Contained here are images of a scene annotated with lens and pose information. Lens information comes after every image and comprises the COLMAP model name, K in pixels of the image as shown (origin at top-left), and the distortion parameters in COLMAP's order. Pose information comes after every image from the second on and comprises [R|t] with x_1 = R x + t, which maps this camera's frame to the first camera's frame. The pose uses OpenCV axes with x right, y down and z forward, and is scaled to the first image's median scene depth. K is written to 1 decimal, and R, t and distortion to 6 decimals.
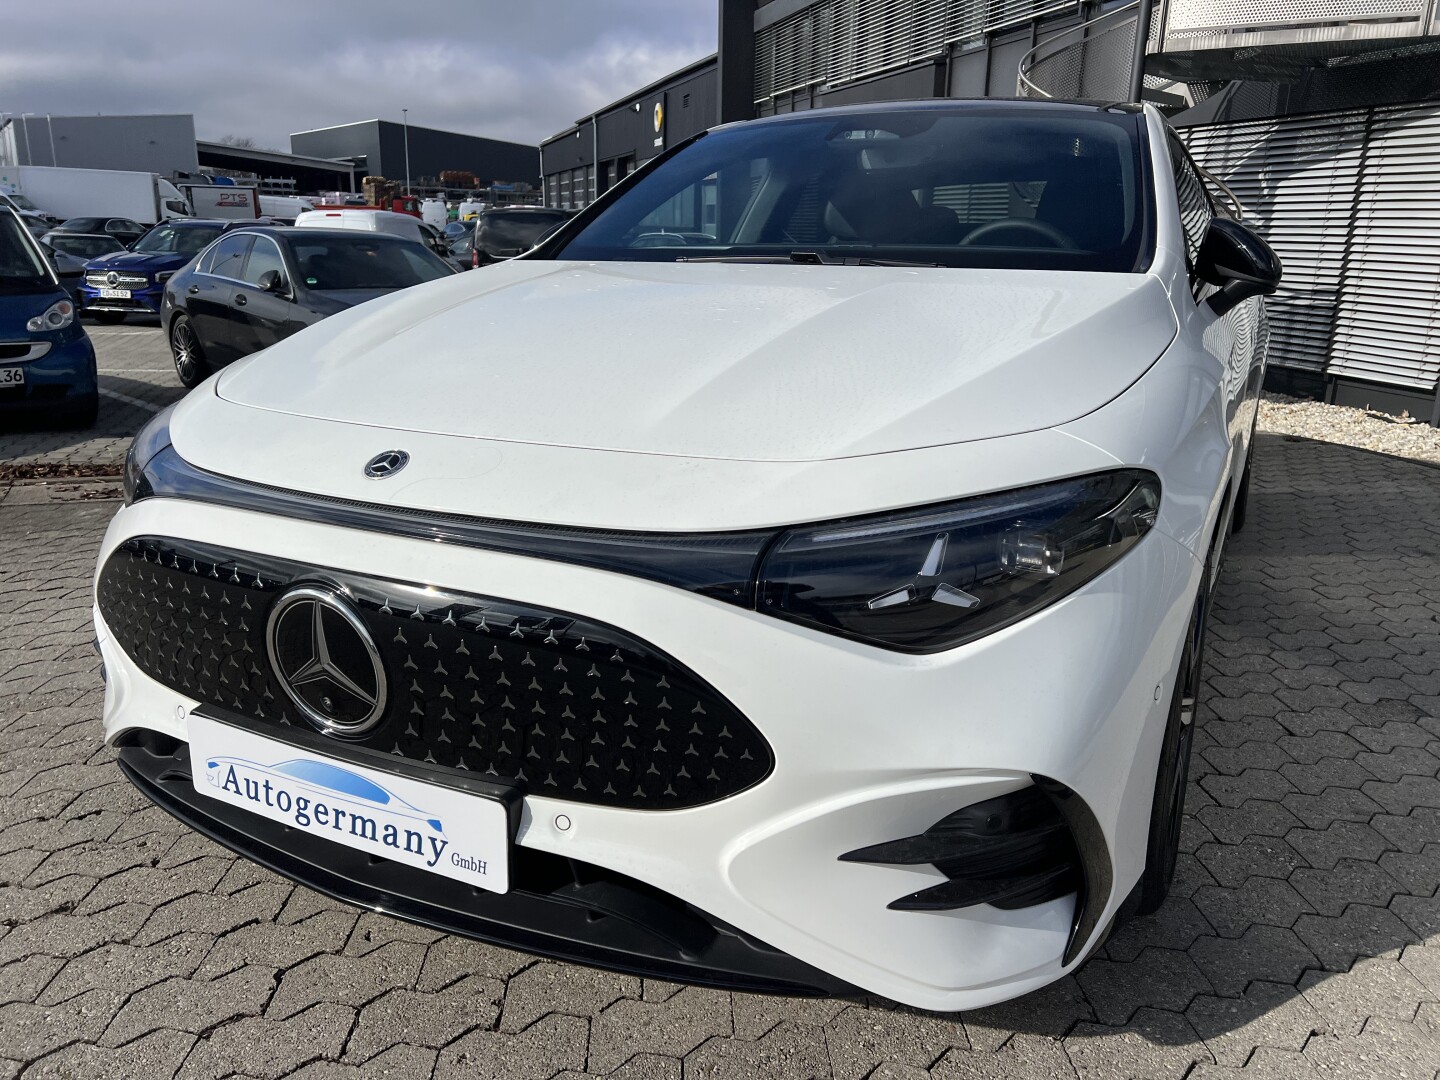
lens RADIAL K [[1096.4, 0, 727.0], [0, 1096.4, 535.1], [0, 0, 1]] dist [0.045875, -0.048054]
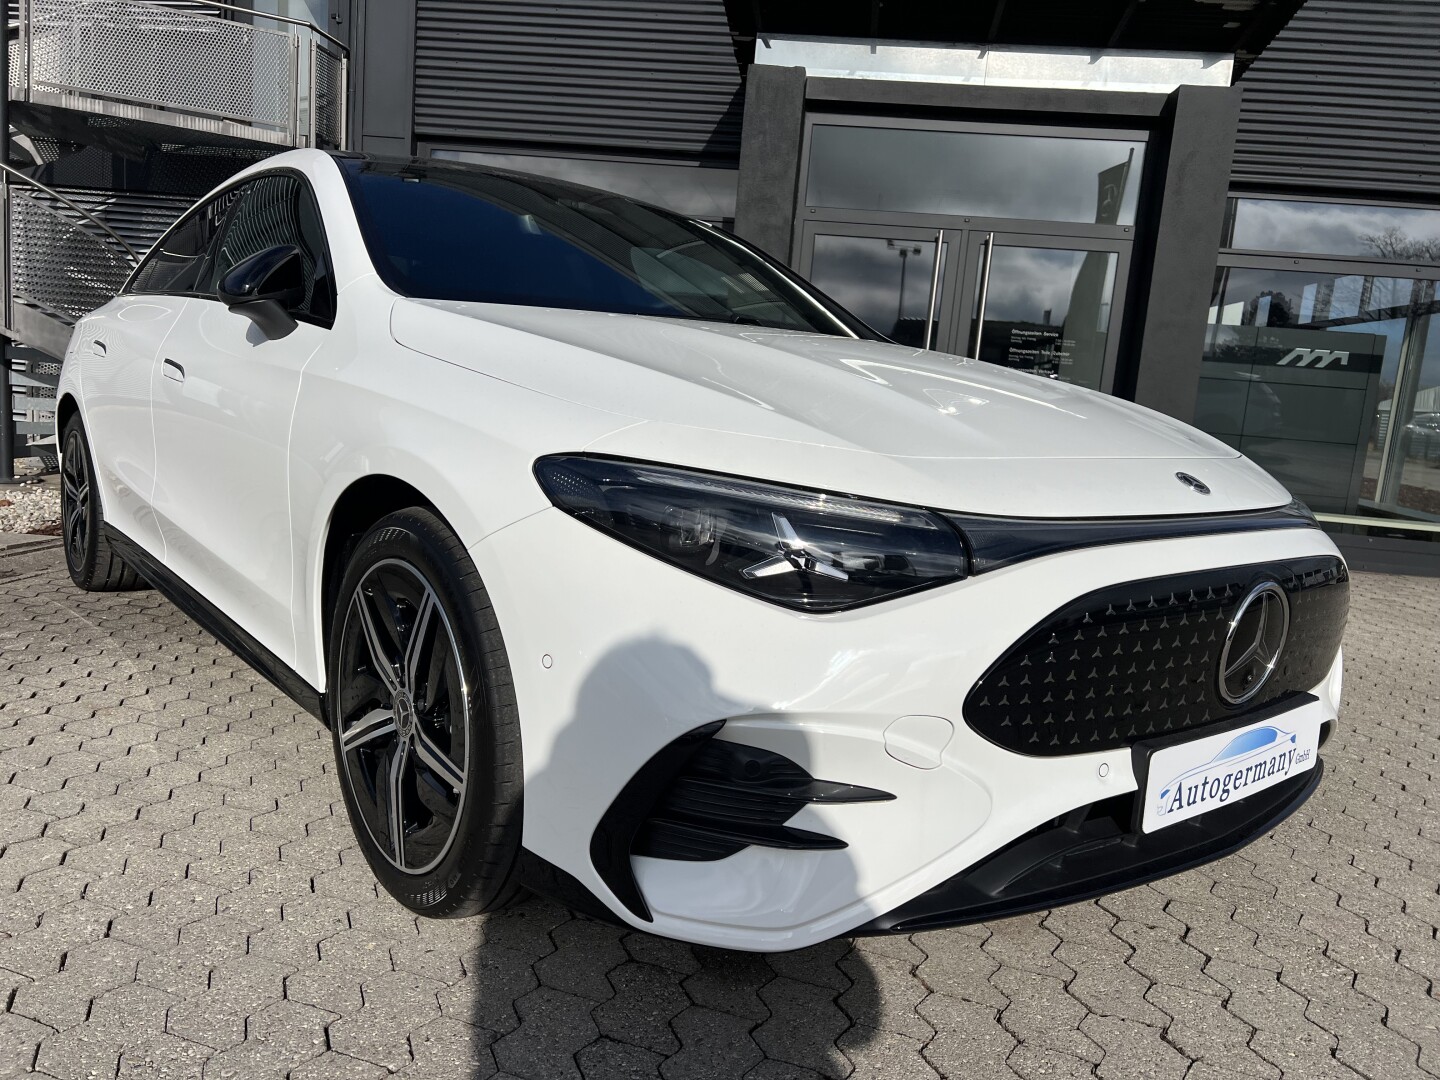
lens RADIAL K [[1094.2, 0, 724.0], [0, 1094.2, 541.7], [0, 0, 1]] dist [0.057212, -0.063876]
pose [[0.397681, -0.124241, 0.909073, -1.273647], [0.179548, 0.982172, 0.055686, -0.125948], [-0.899785, 0.141077, 0.412898, 0.760982]]
